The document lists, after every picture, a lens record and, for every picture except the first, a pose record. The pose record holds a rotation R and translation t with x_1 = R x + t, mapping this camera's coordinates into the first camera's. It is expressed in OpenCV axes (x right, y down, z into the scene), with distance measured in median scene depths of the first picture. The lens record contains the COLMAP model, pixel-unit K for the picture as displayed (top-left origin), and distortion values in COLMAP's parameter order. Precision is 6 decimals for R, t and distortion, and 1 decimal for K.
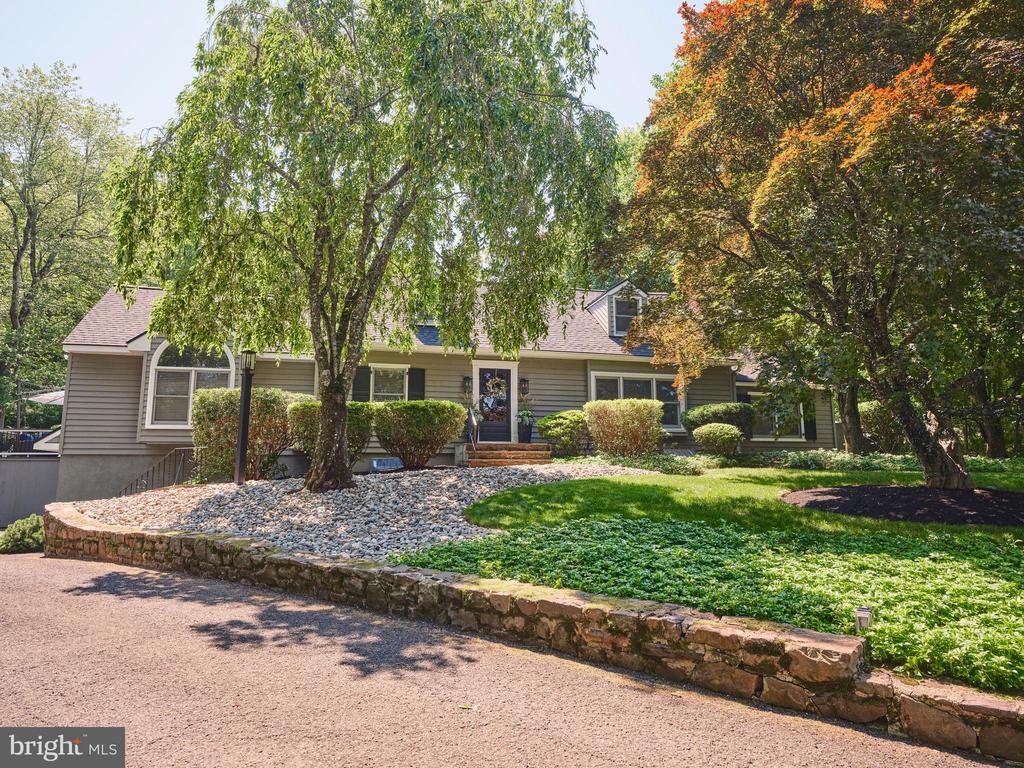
lens RADIAL K [[650.8, 0, 511.9], [0, 650.8, 383.8], [0, 0, 1]] dist [0.000236, -0.000009]
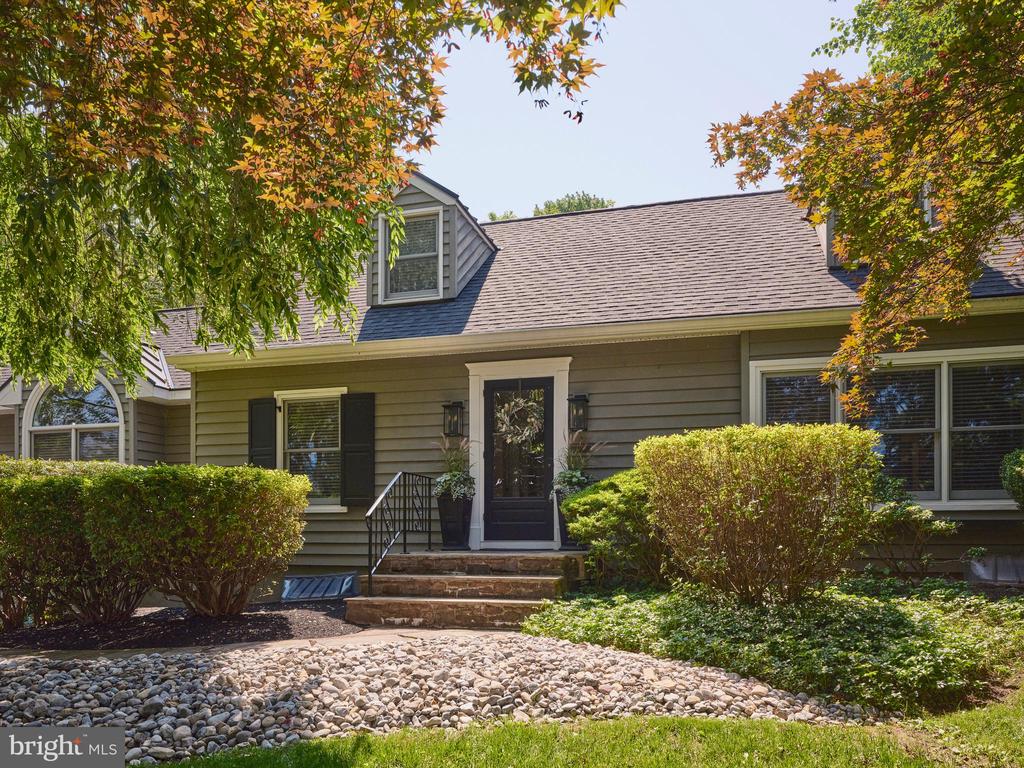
lens RADIAL K [[865.2, 0, 512.1], [0, 865.2, 384.2], [0, 0, 1]] dist [-0.000195, 0.000892]
pose [[0.832770, -0.096348, -0.545171, 0.295520], [0.064227, 0.994904, -0.077721, 0.026310], [0.549881, 0.029709, 0.834715, 0.515710]]
